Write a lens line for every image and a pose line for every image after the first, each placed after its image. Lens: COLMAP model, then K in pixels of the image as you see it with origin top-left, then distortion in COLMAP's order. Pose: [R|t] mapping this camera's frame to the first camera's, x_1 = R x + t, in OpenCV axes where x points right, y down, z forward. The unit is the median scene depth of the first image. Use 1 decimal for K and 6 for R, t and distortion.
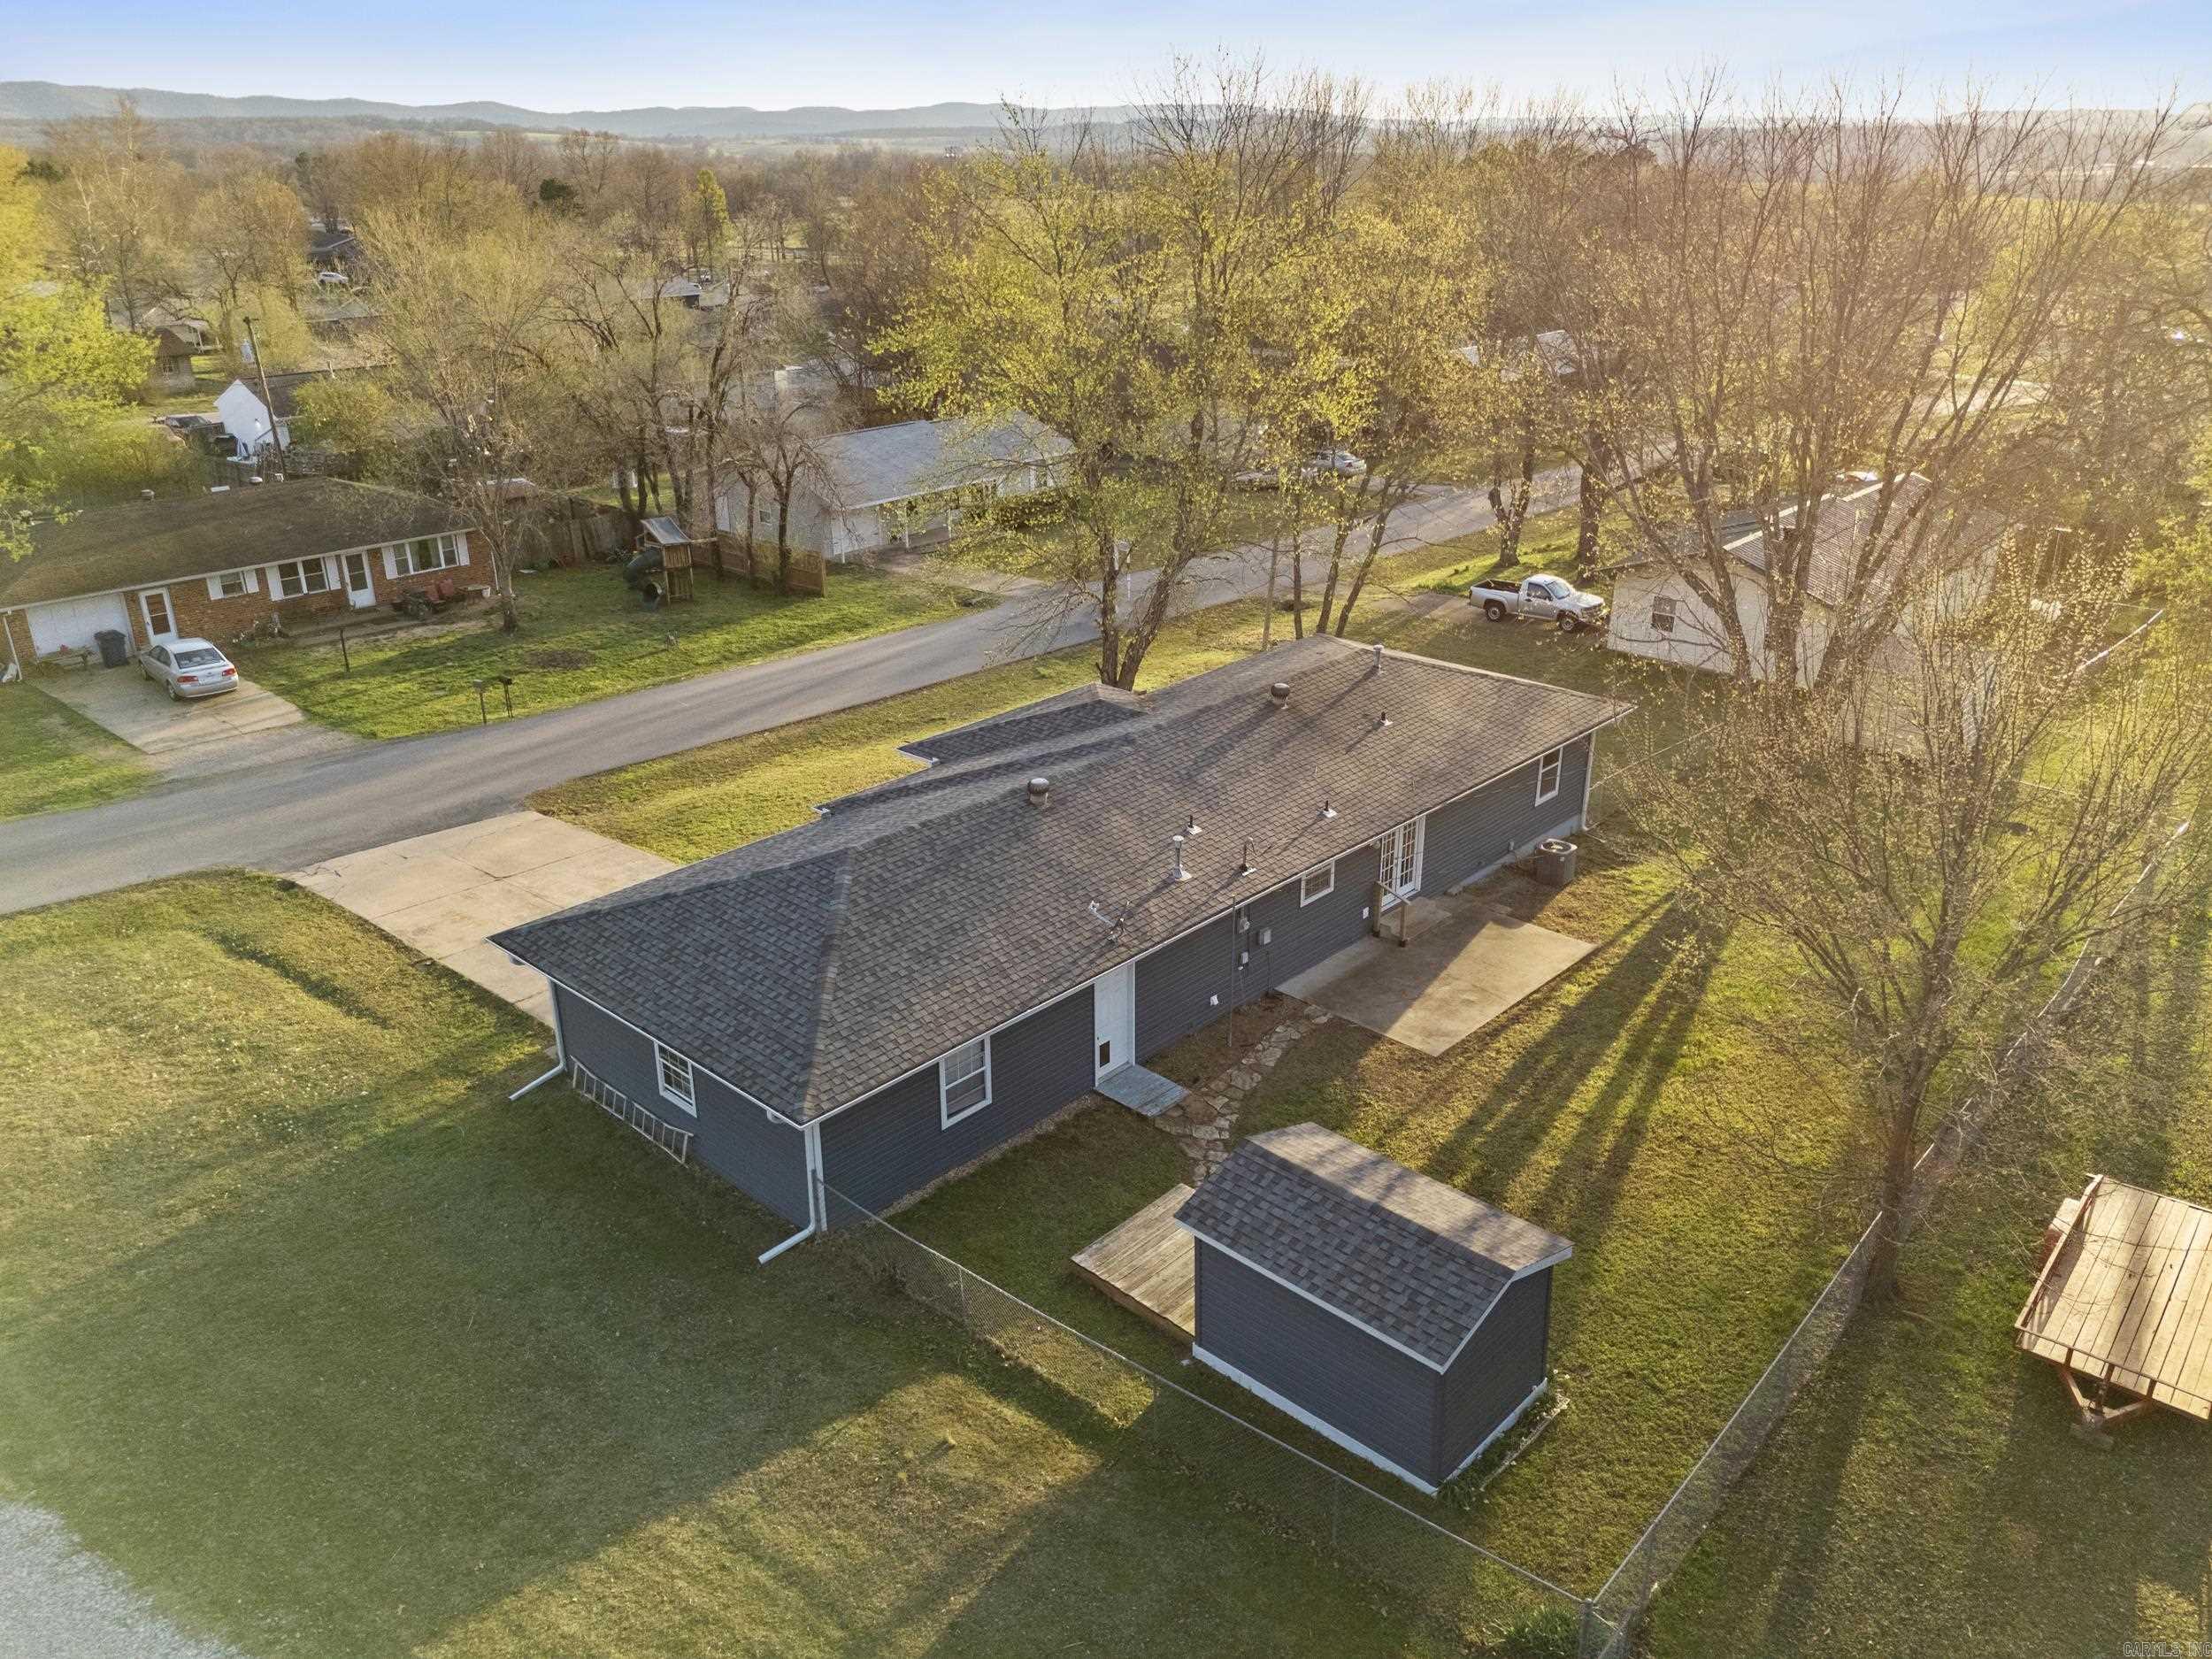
lens RADIAL K [[1589.3, 0, 1115.5], [0, 1589.3, 827.3], [0, 0, 1]] dist [0.062160, -0.041483]
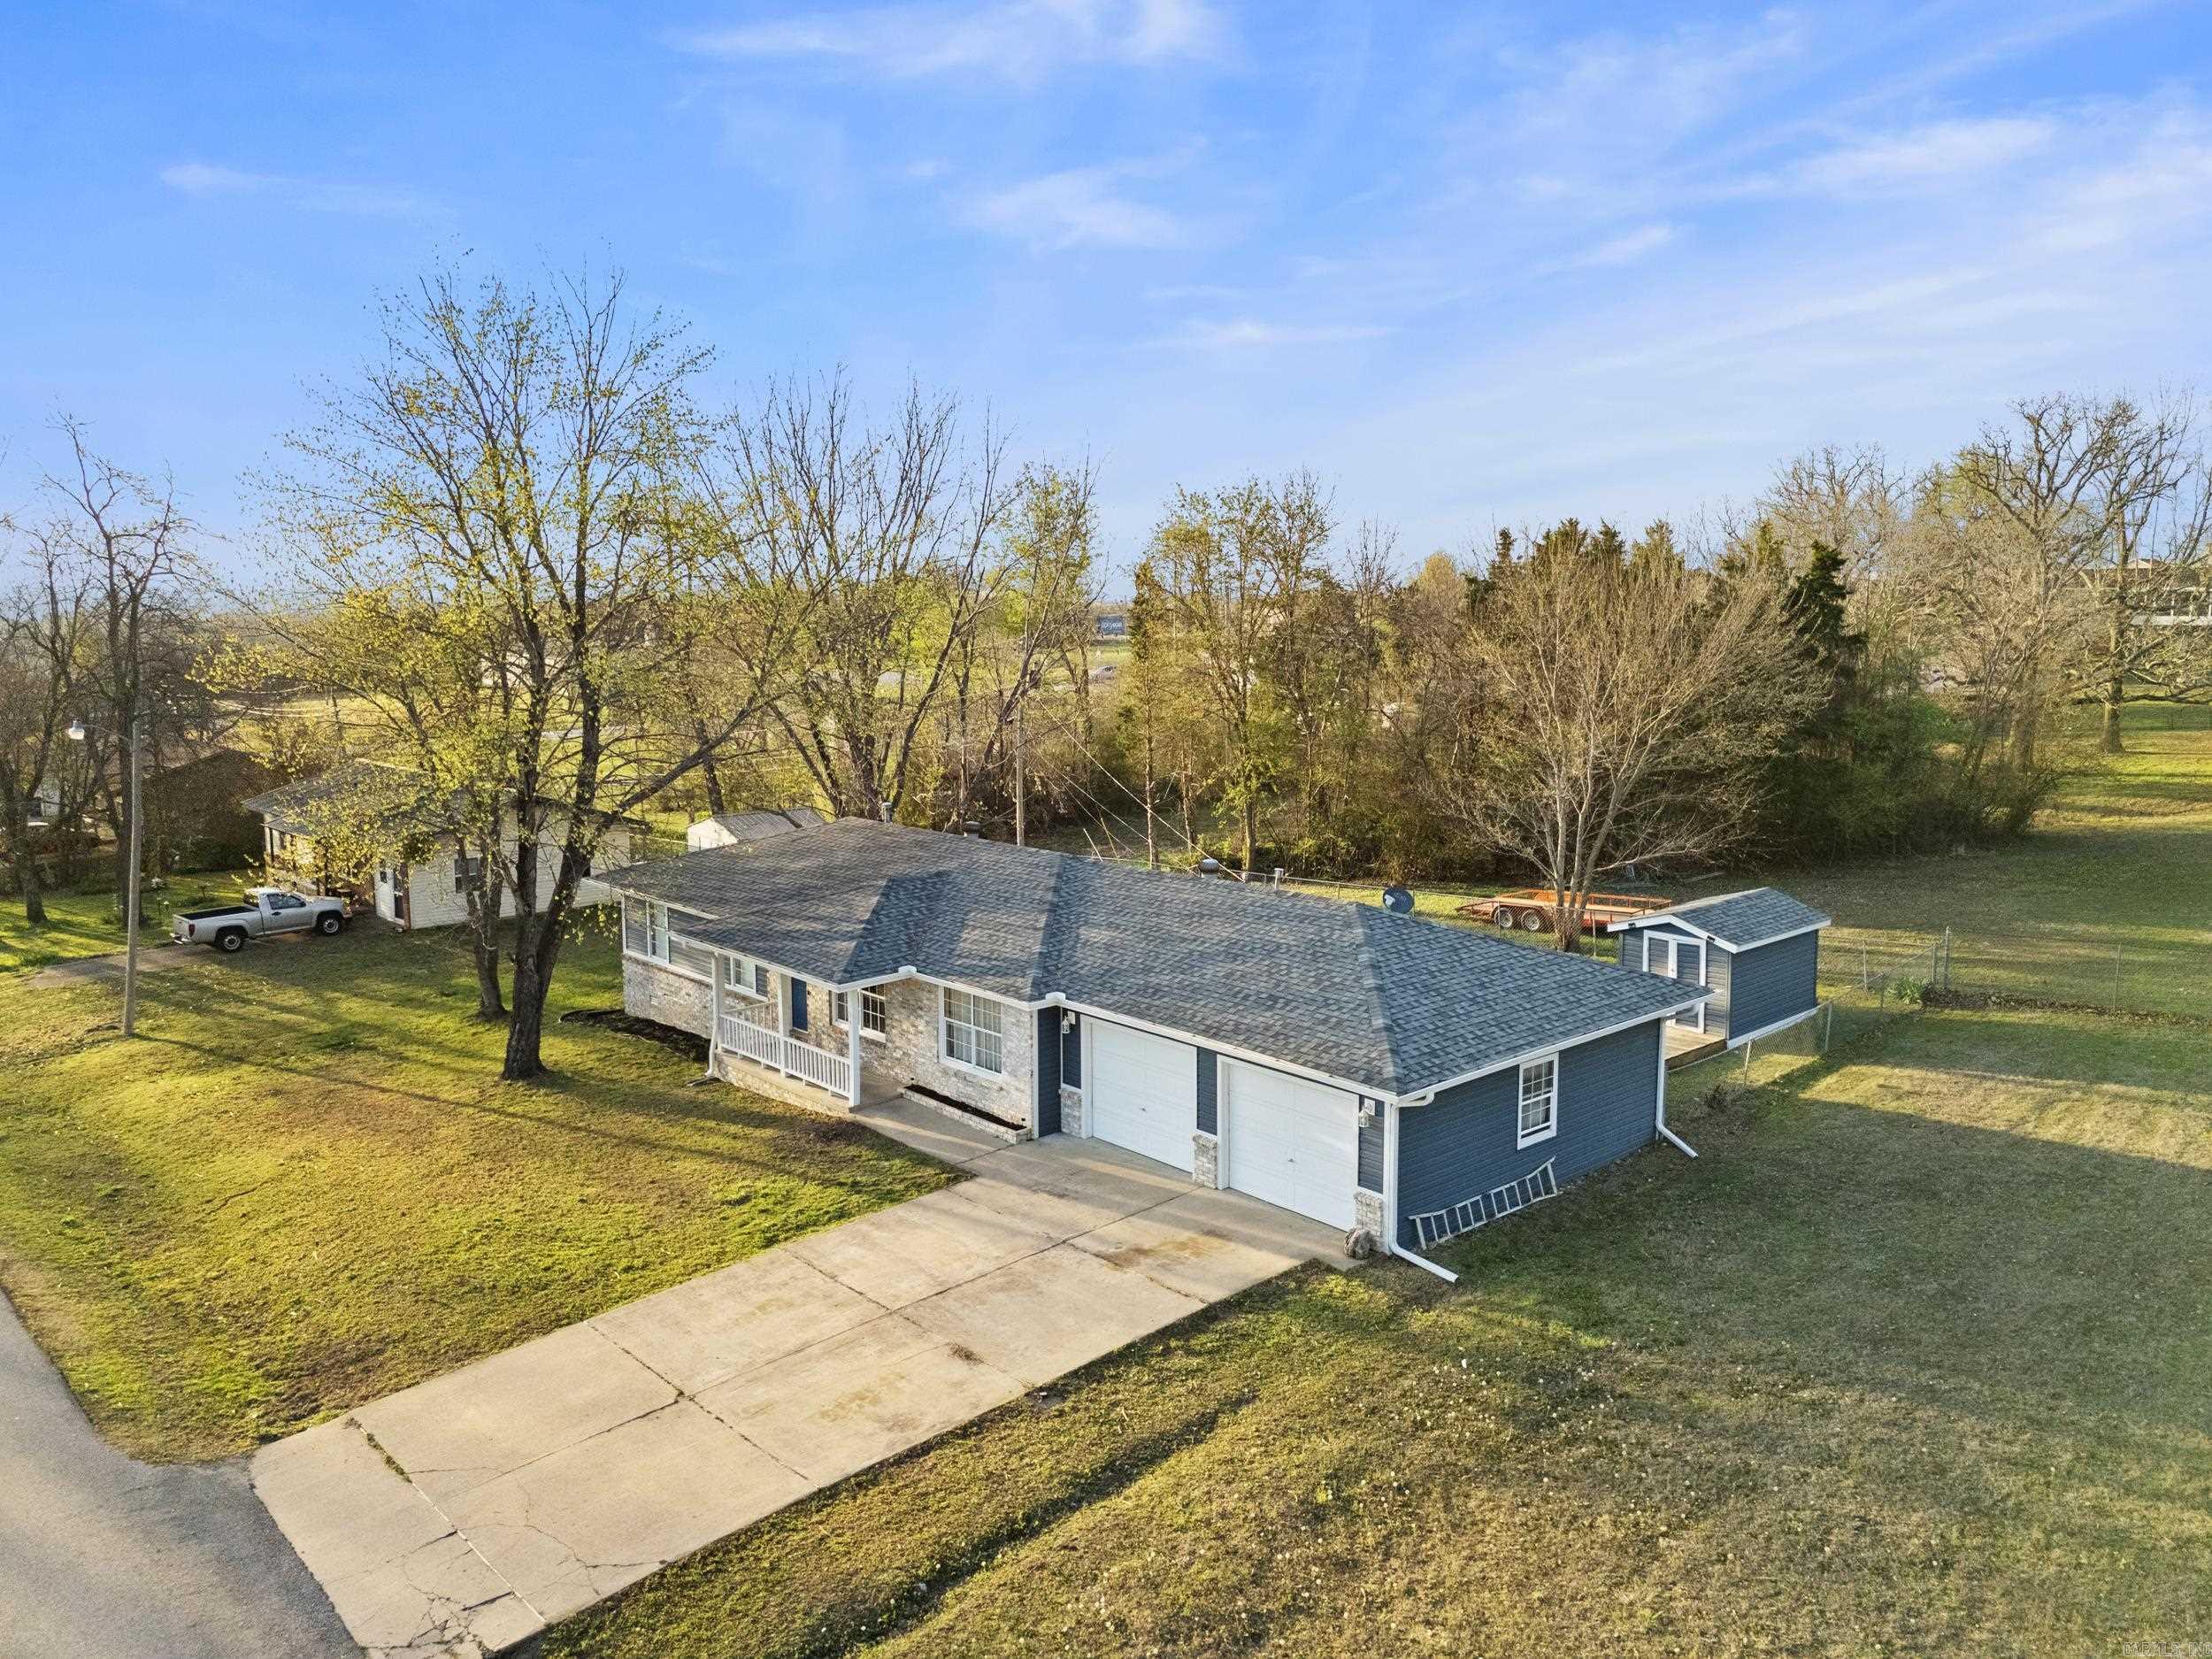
lens RADIAL K [[1589.3, 0, 1115.5], [0, 1589.3, 827.3], [0, 0, 1]] dist [0.062160, -0.041483]
pose [[0.103215, -0.135391, 0.985401, -0.981233], [0.393935, 0.915247, 0.084490, -0.146558], [-0.913325, 0.379464, 0.147803, 0.809435]]
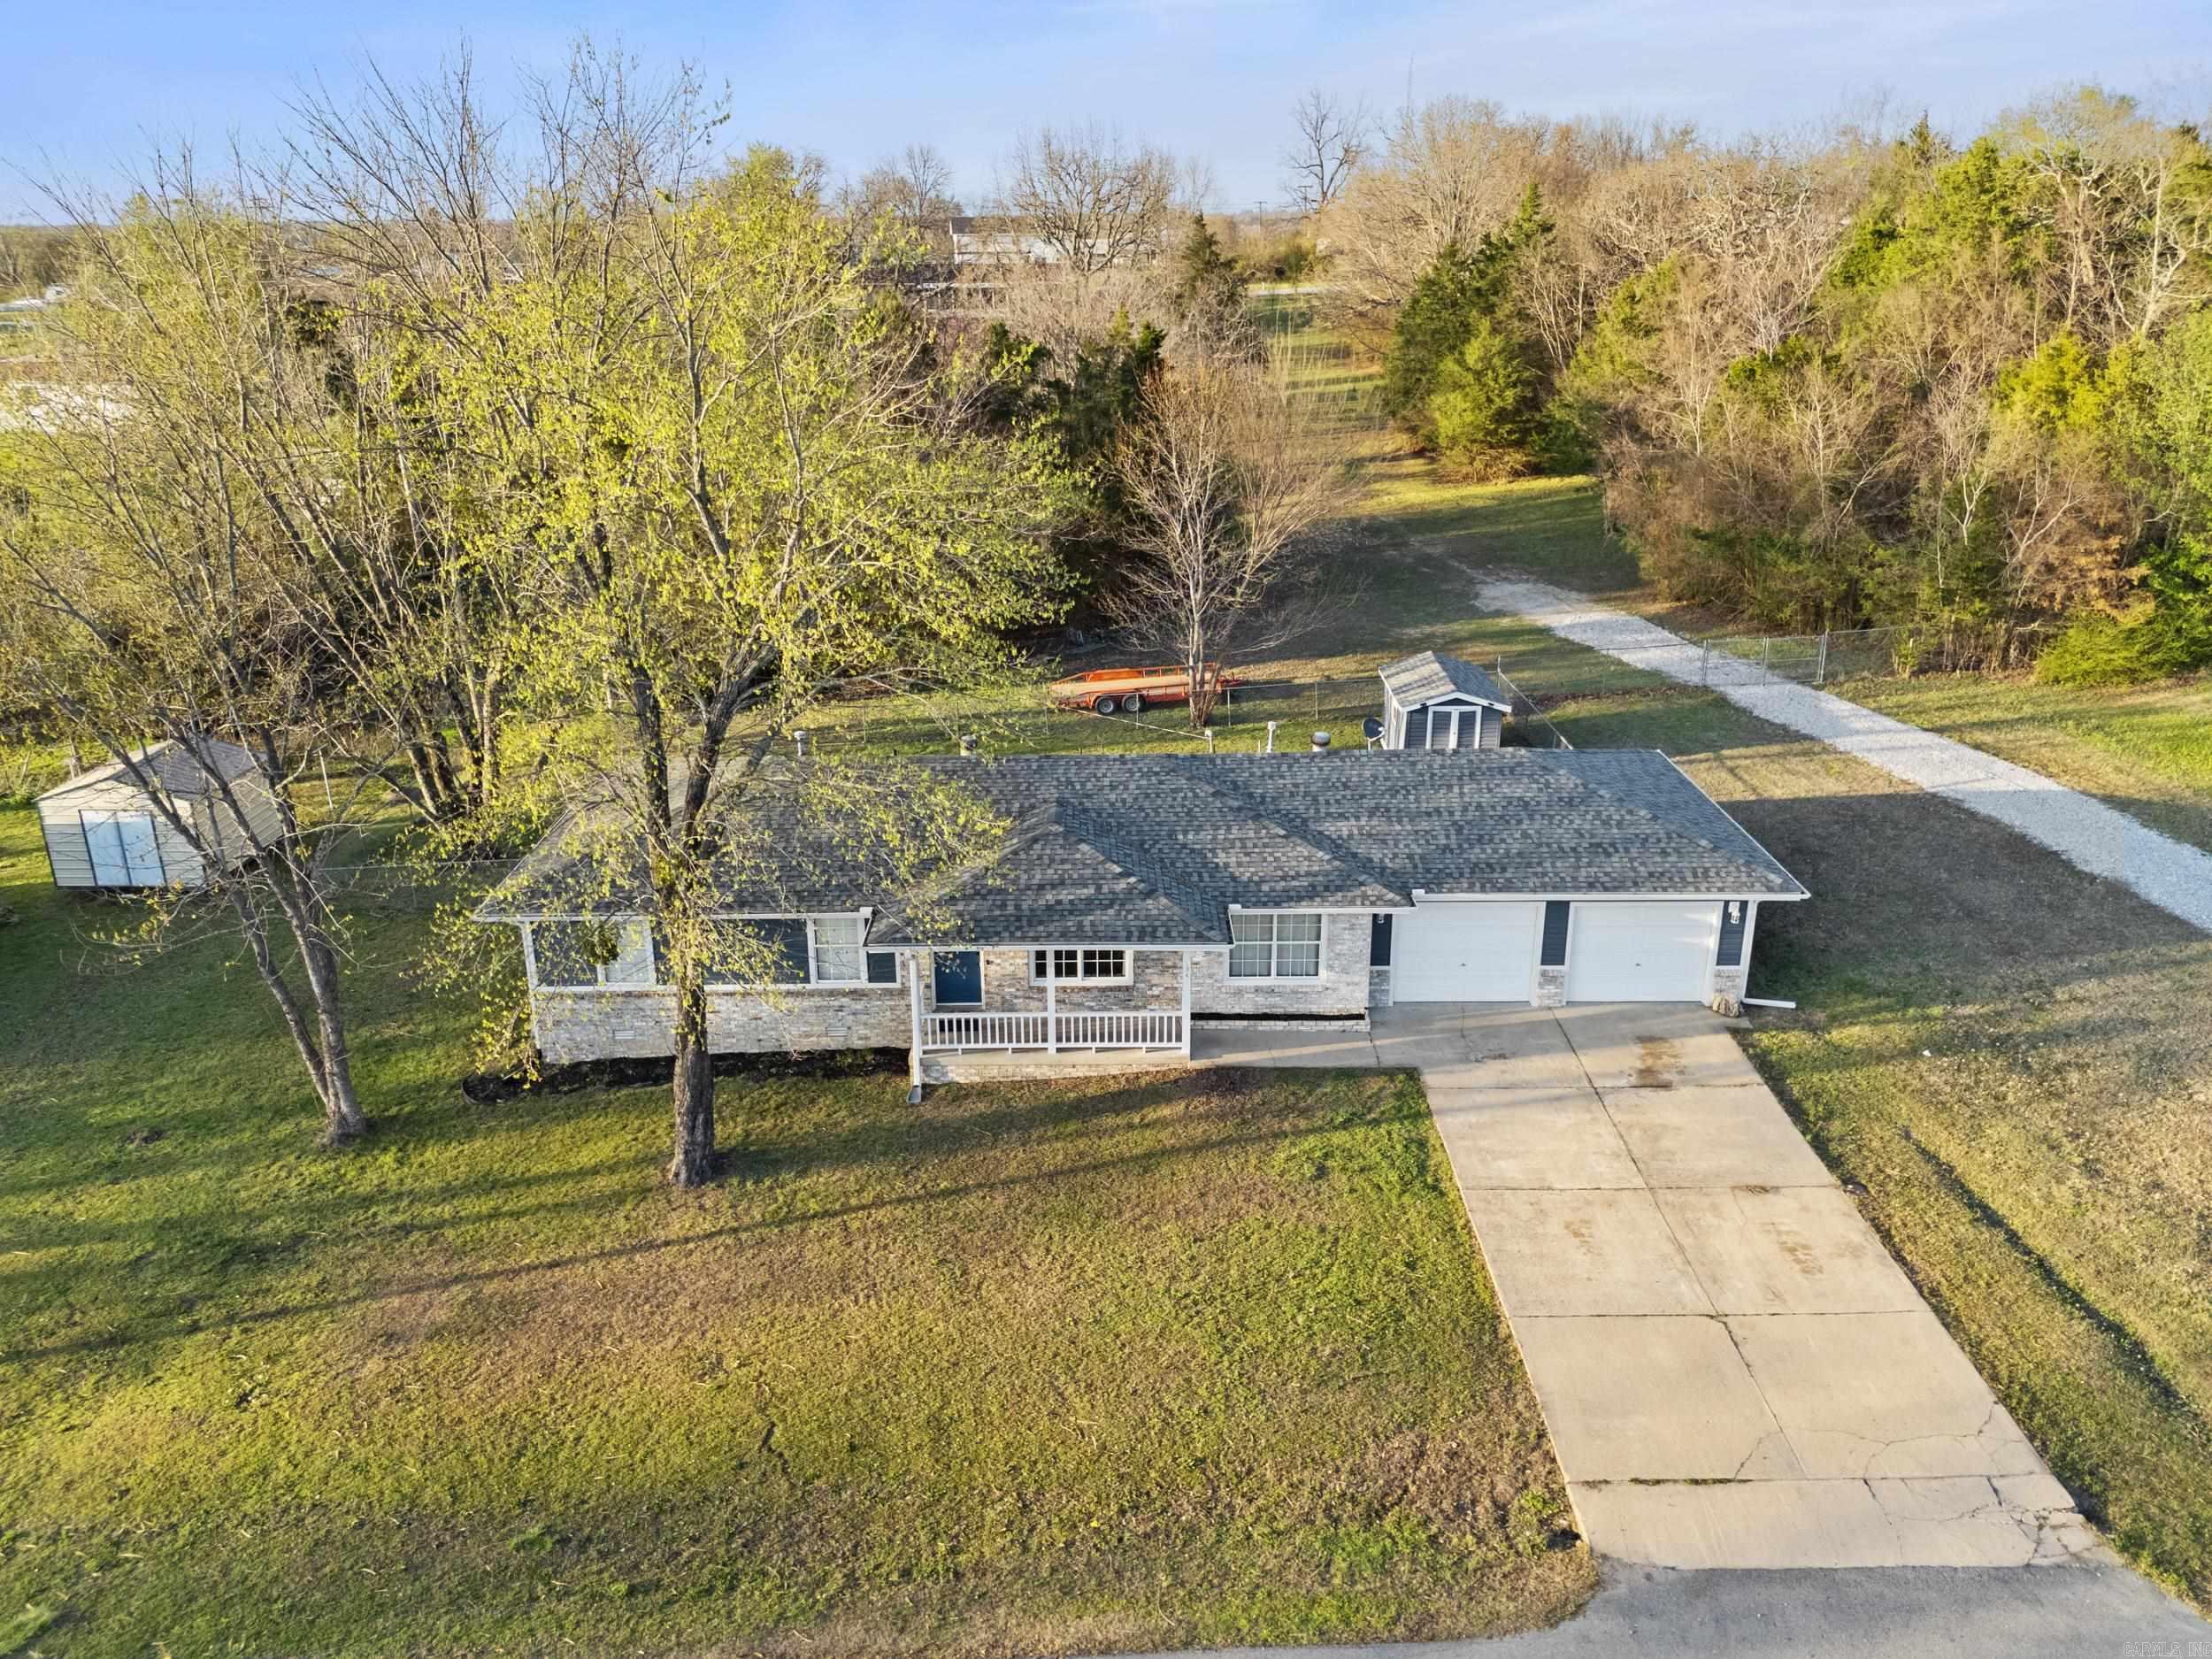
lens RADIAL K [[1589.3, 0, 1115.5], [0, 1589.3, 827.3], [0, 0, 1]] dist [0.062160, -0.041483]
pose [[-0.670465, -0.252441, 0.697675, -0.694553], [0.297214, 0.770209, 0.564307, -0.606716], [-0.679810, 0.585707, -0.441369, 1.493332]]
